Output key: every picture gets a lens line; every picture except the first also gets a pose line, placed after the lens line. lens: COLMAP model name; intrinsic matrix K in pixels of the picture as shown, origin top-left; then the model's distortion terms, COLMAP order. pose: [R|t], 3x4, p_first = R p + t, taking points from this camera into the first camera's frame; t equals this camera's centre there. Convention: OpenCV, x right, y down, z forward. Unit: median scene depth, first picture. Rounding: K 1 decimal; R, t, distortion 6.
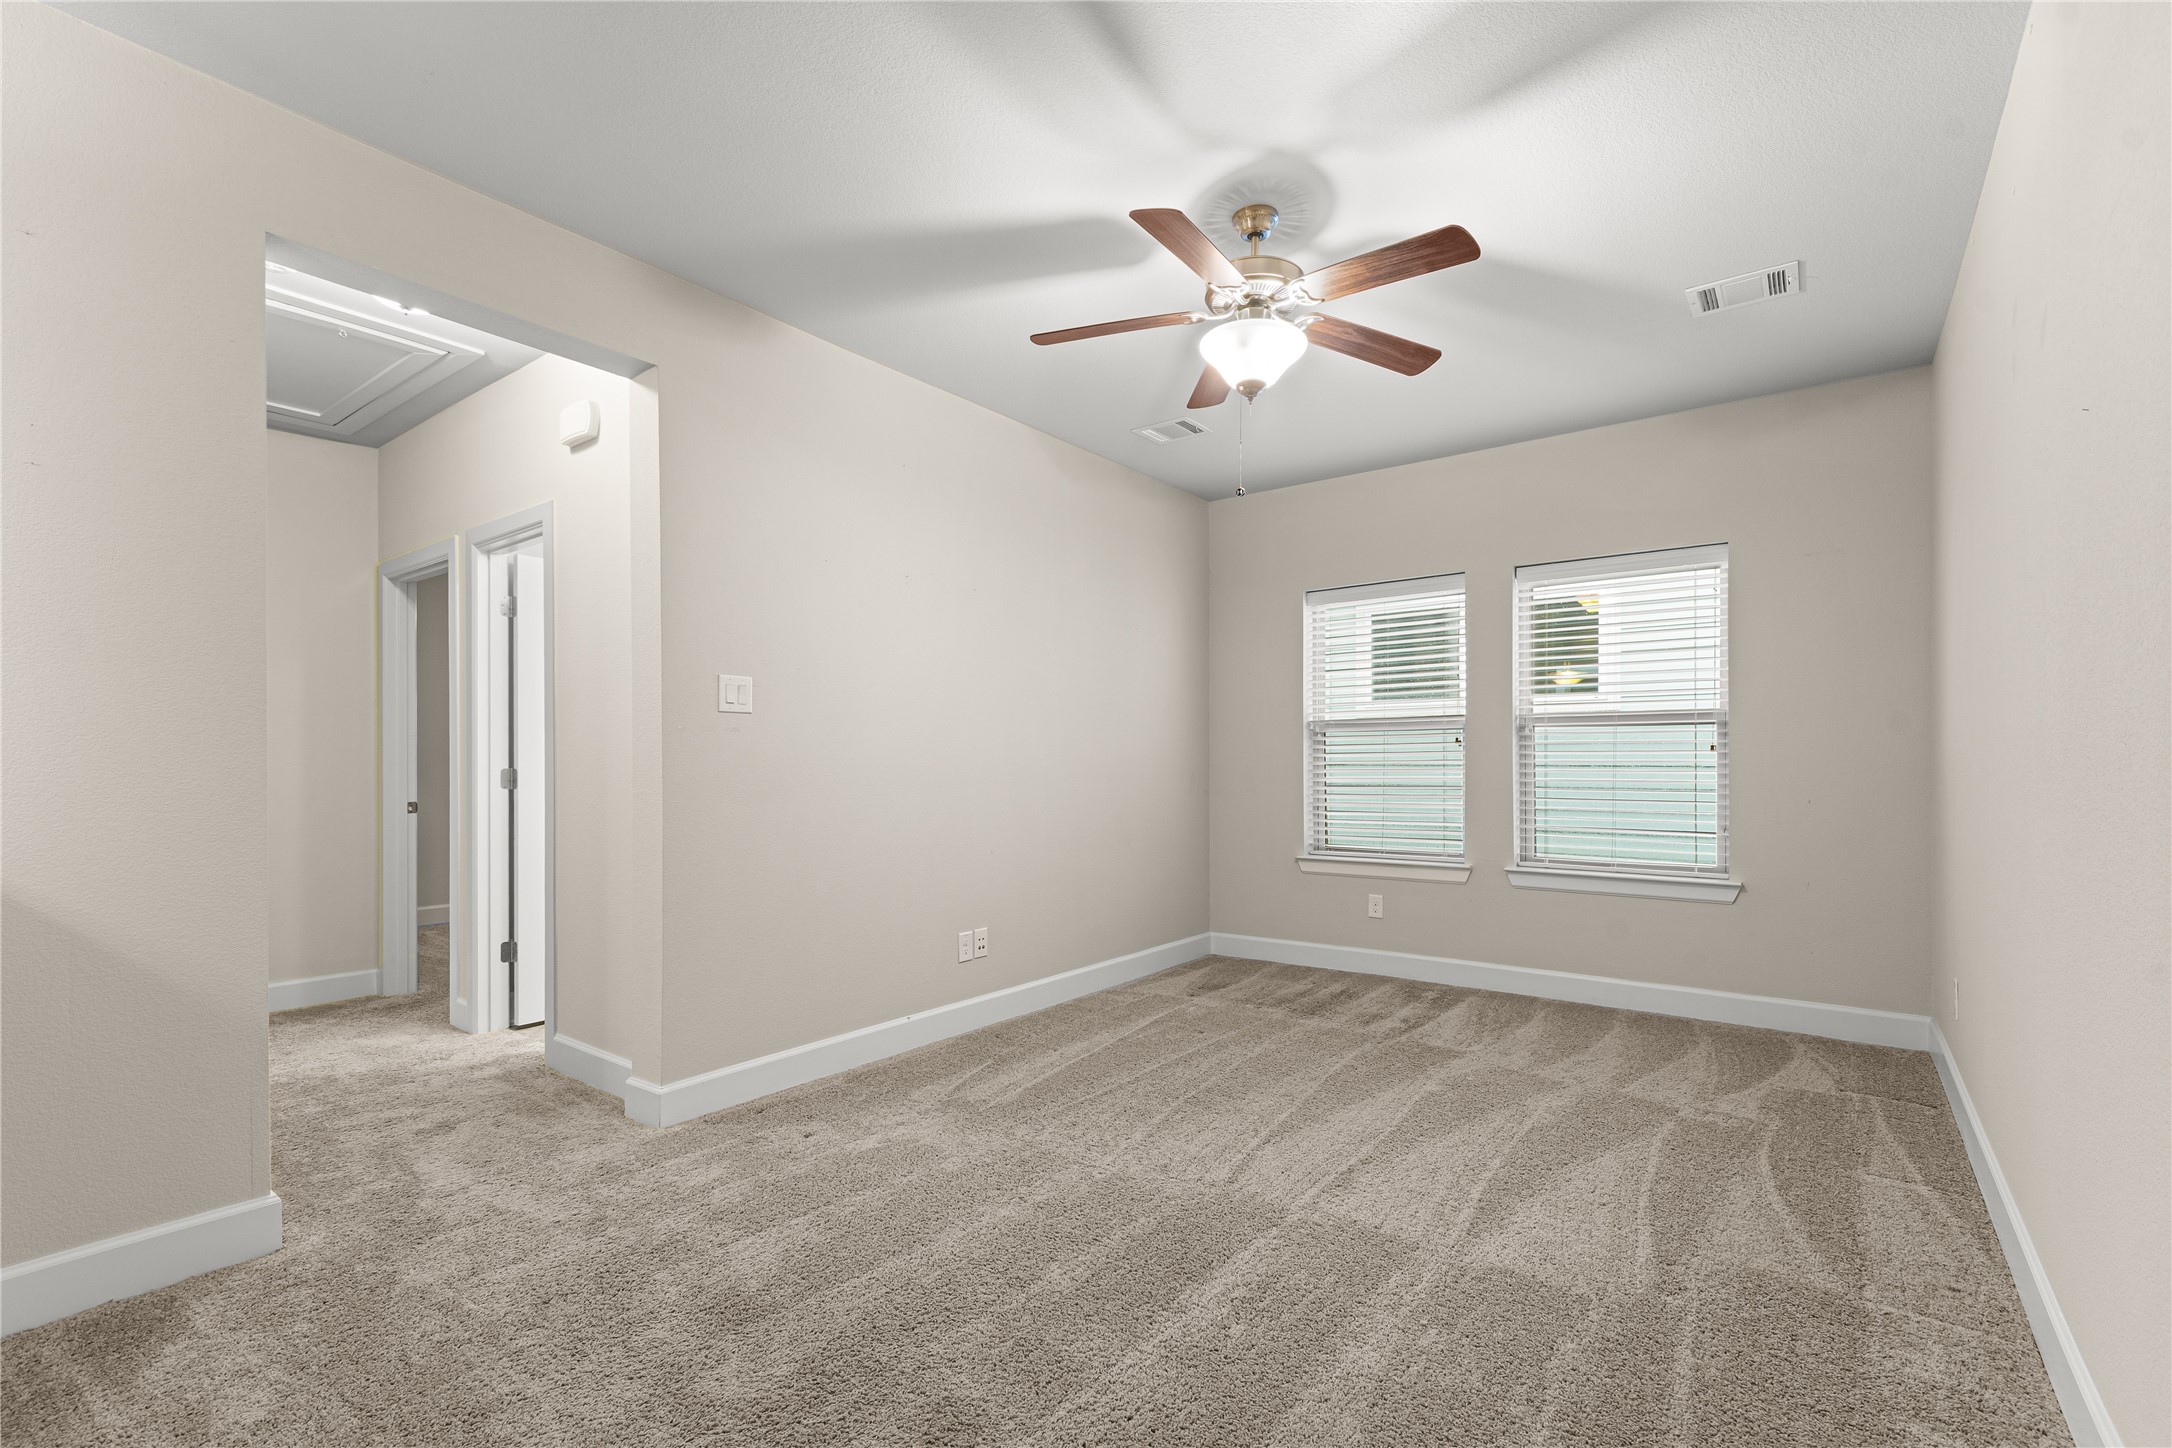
lens RADIAL K [[945.3, 0, 1089.3], [0, 945.3, 736.3], [0, 0, 1]] dist [-0.001155, -0.003472]
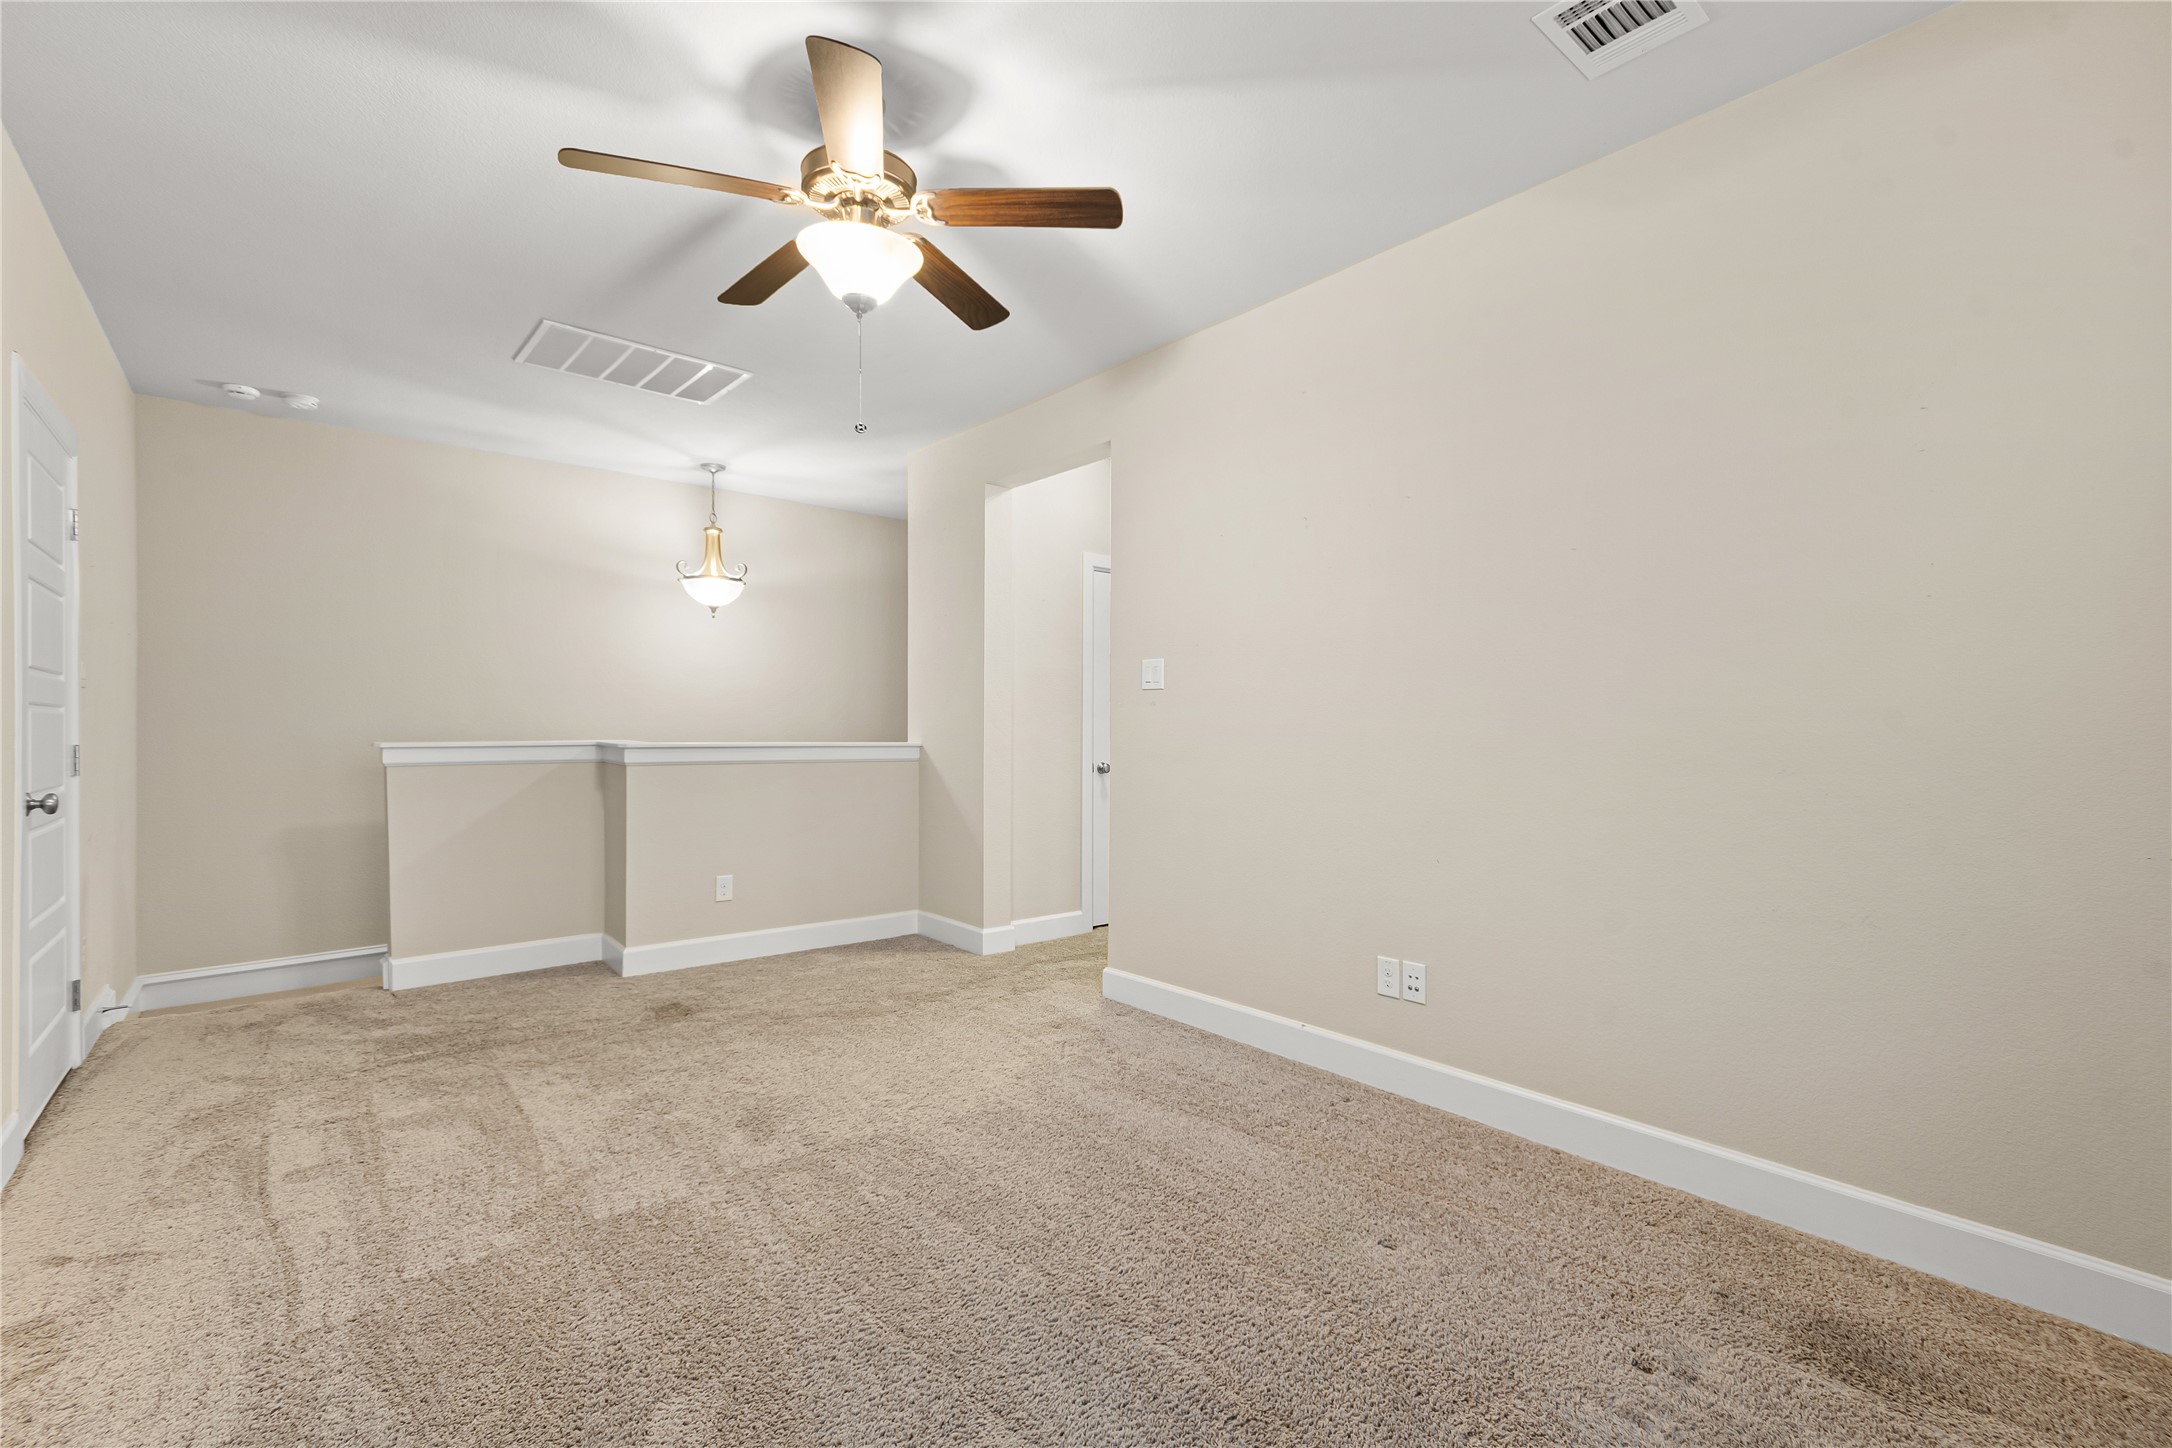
lens RADIAL K [[945.3, 0, 1090.3], [0, 945.3, 732.6], [0, 0, 1]] dist [-0.001155, -0.003472]
pose [[-0.221979, -0.010741, -0.974992, 0.714460], [0.008003, 0.999886, -0.012837, 0.038915], [0.975019, -0.010652, -0.221868, 1.020076]]
